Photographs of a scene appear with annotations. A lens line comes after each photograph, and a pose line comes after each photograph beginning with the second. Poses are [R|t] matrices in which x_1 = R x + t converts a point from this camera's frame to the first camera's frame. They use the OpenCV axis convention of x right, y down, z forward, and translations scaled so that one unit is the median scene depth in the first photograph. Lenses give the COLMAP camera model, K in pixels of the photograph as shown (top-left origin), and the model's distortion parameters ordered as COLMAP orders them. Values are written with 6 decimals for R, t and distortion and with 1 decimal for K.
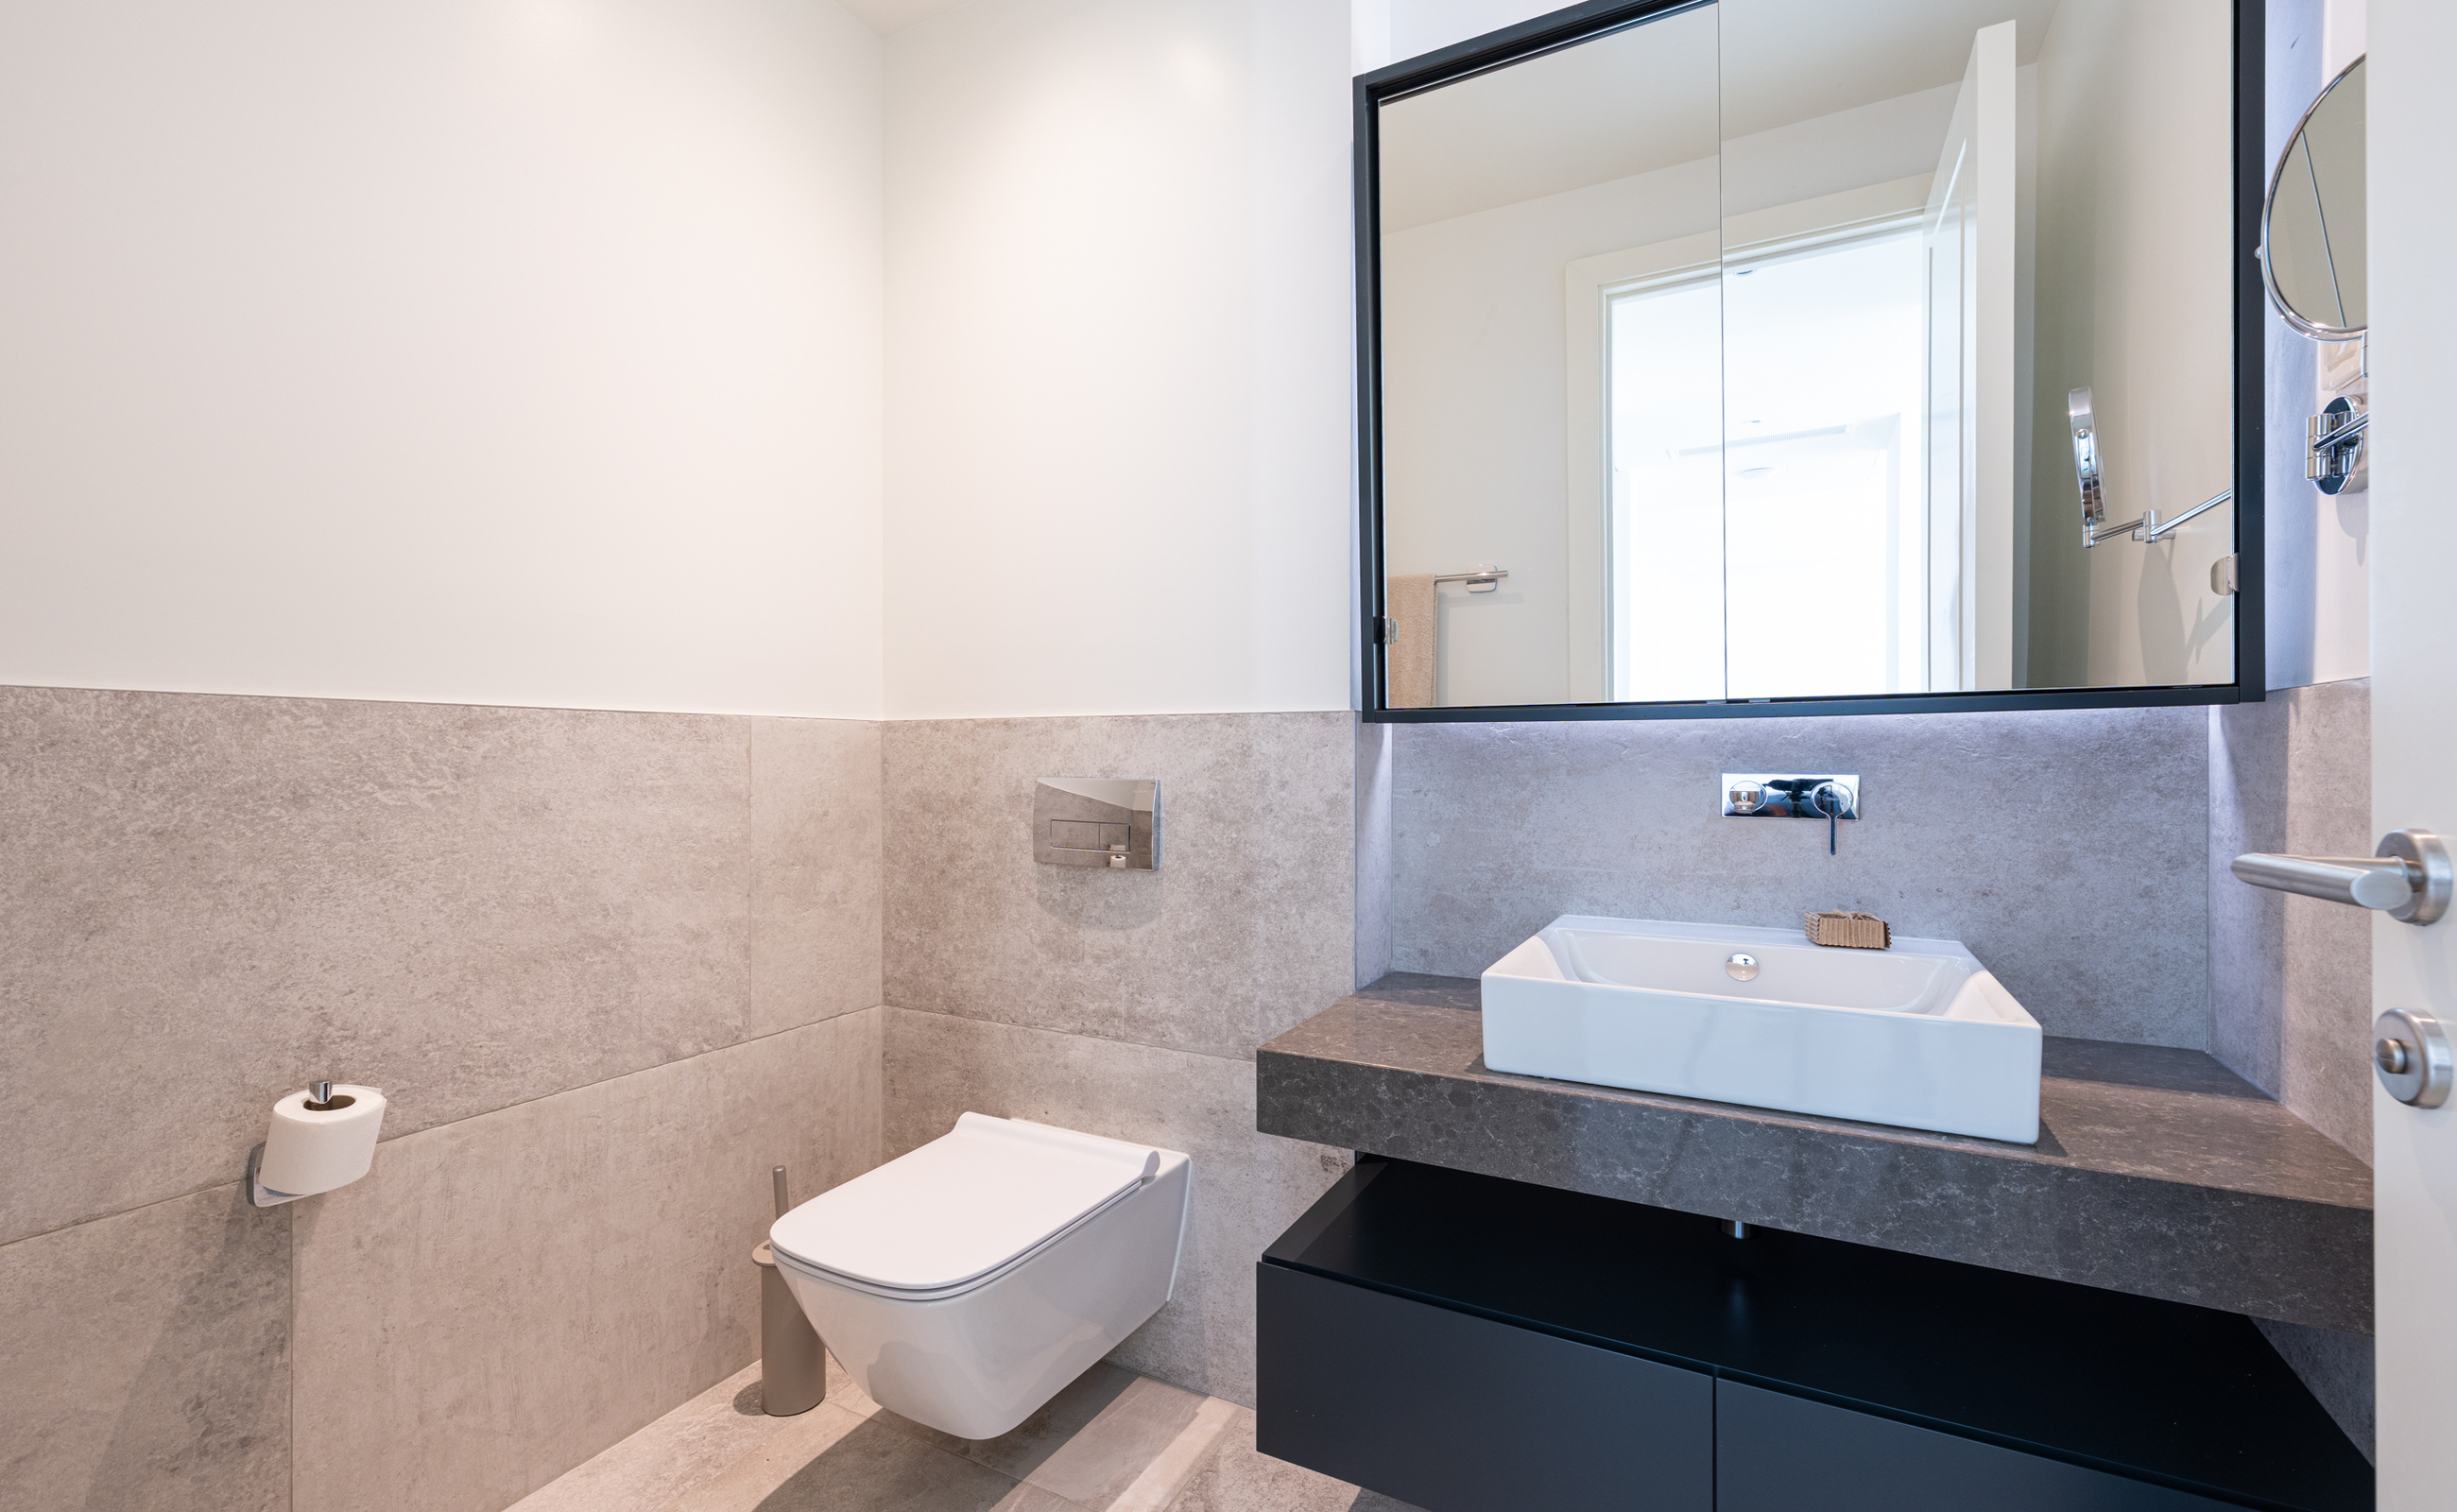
lens RADIAL K [[1013.2, 0, 1228.4], [0, 1013.2, 761.1], [0, 0, 1]] dist [-0.000896, -0.000051]
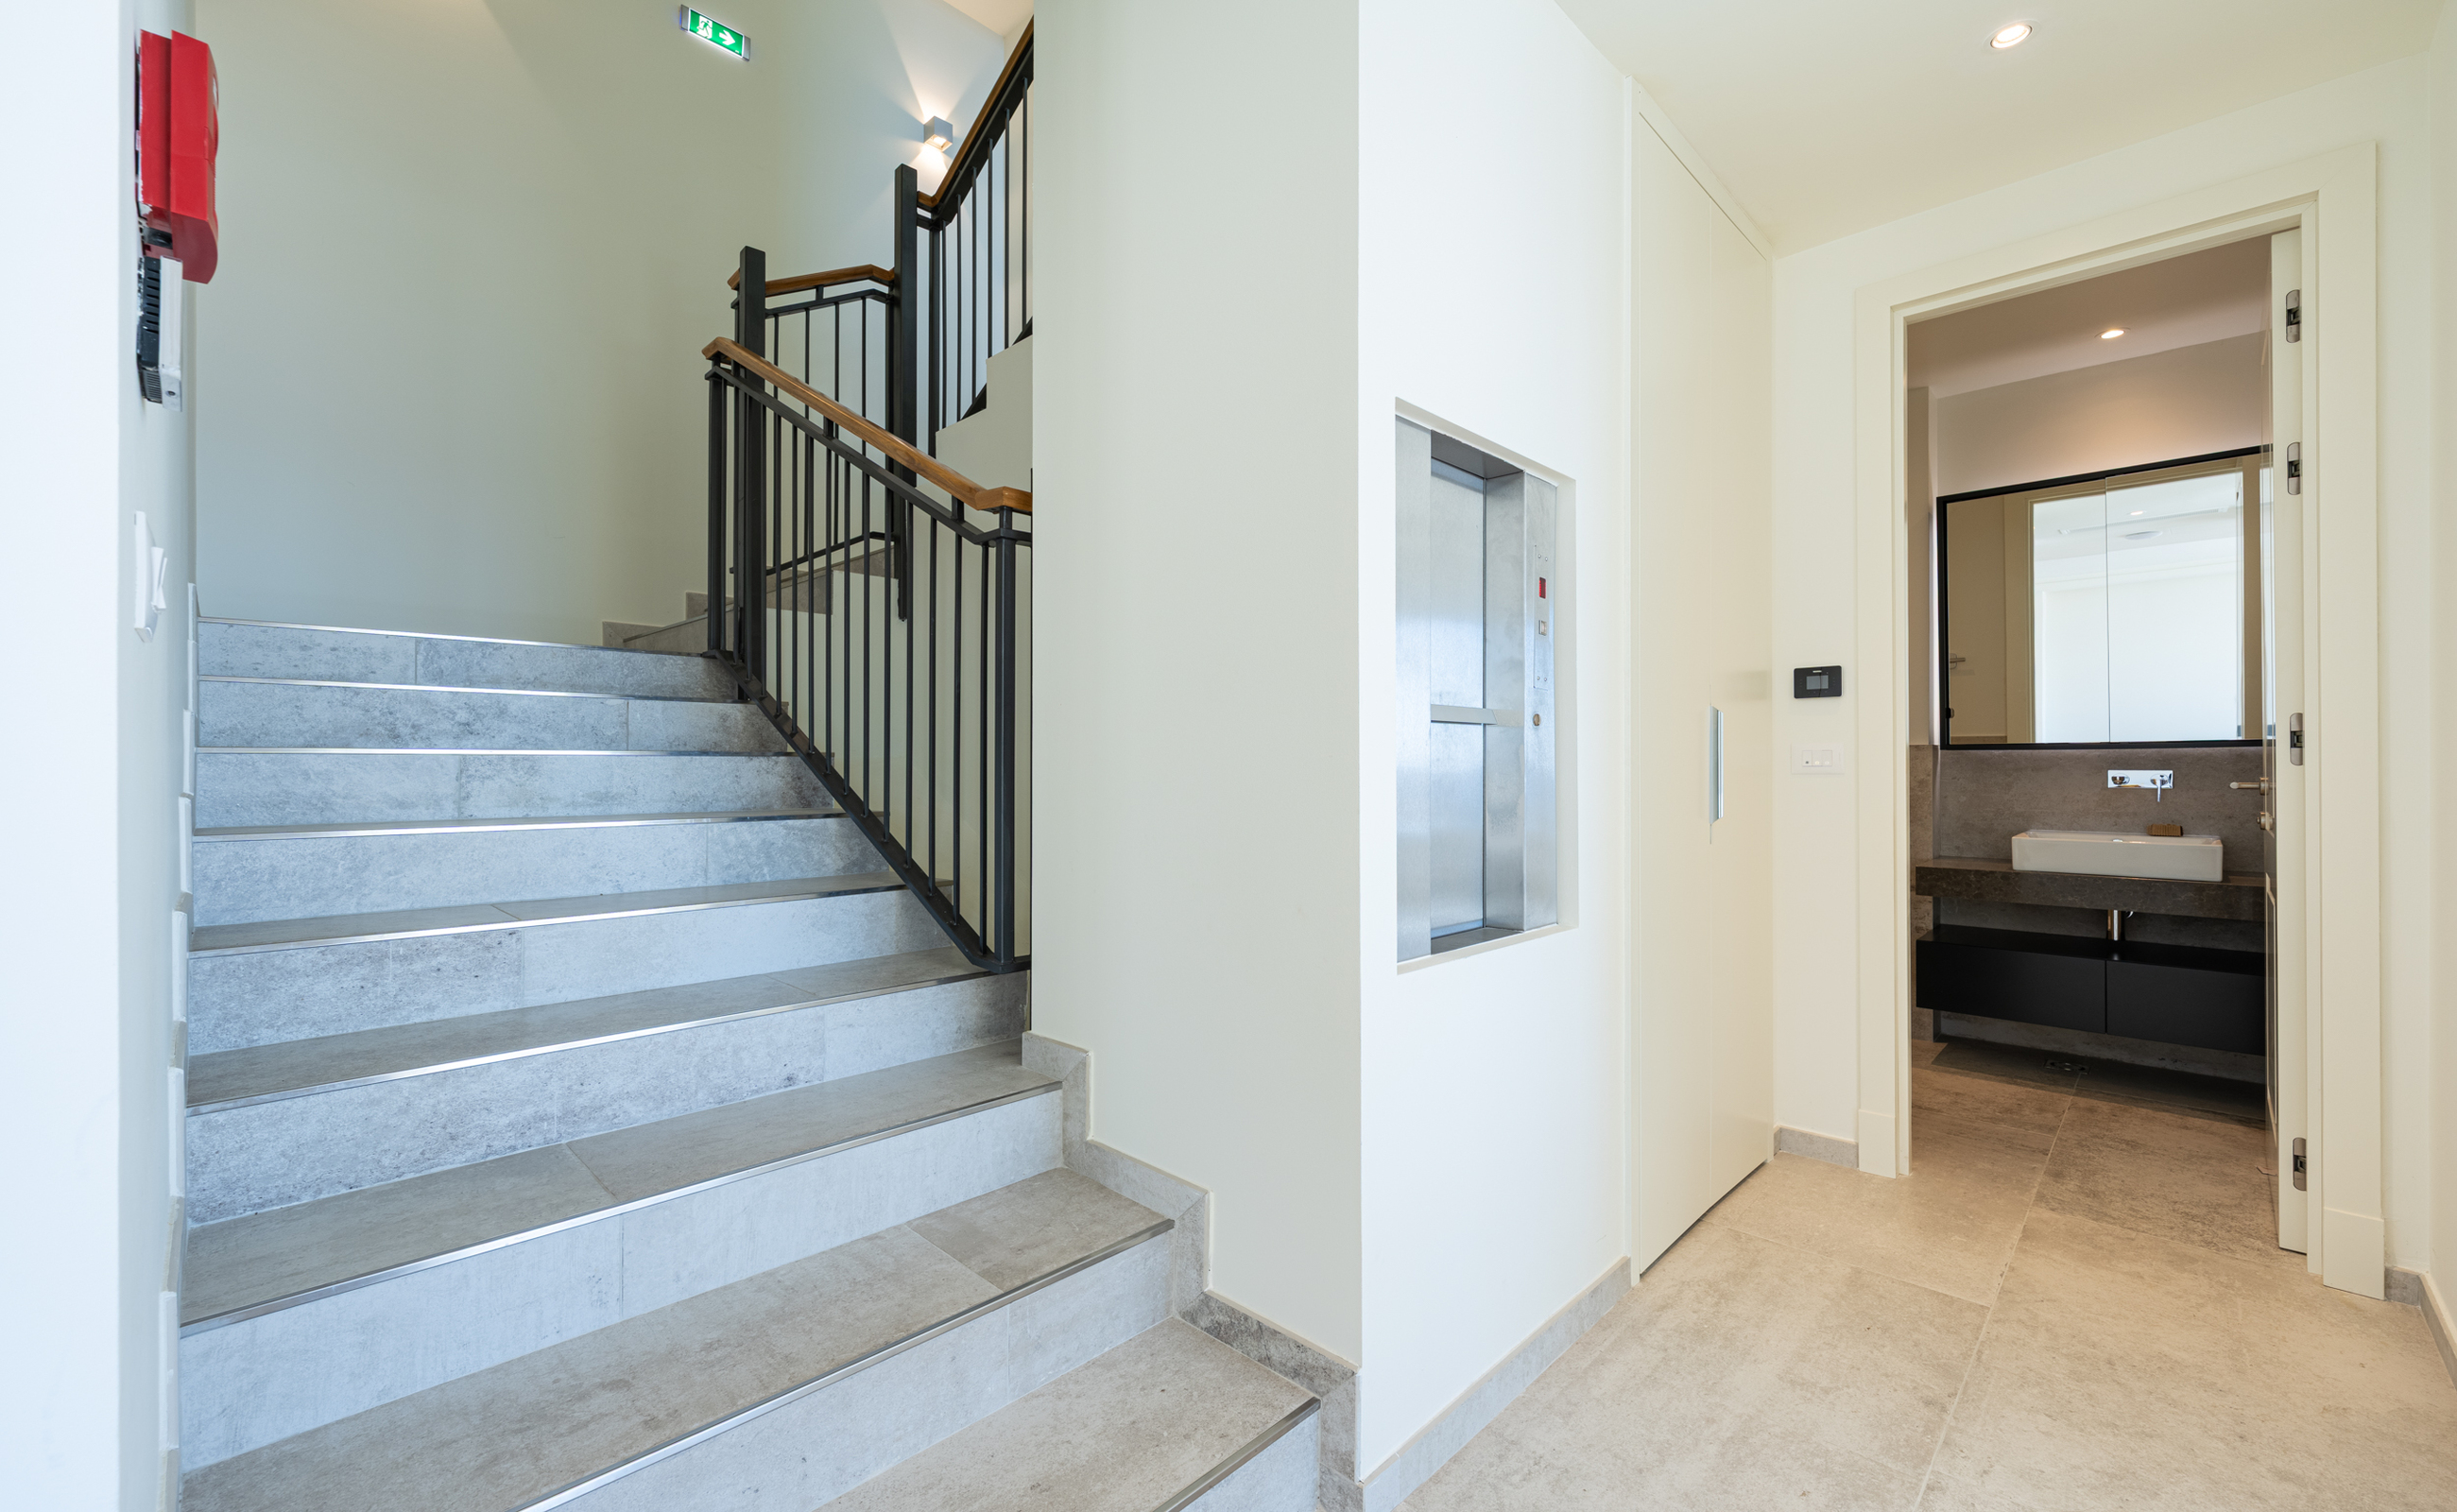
lens RADIAL K [[1013.2, 0, 1232.8], [0, 1013.2, 758.5], [0, 0, 1]] dist [-0.000896, -0.000051]
pose [[0.965942, -0.000533, -0.258758, -0.911291], [-0.001122, 0.999980, -0.006248, 0.000708], [0.258756, 0.006326, 0.965922, -1.886254]]
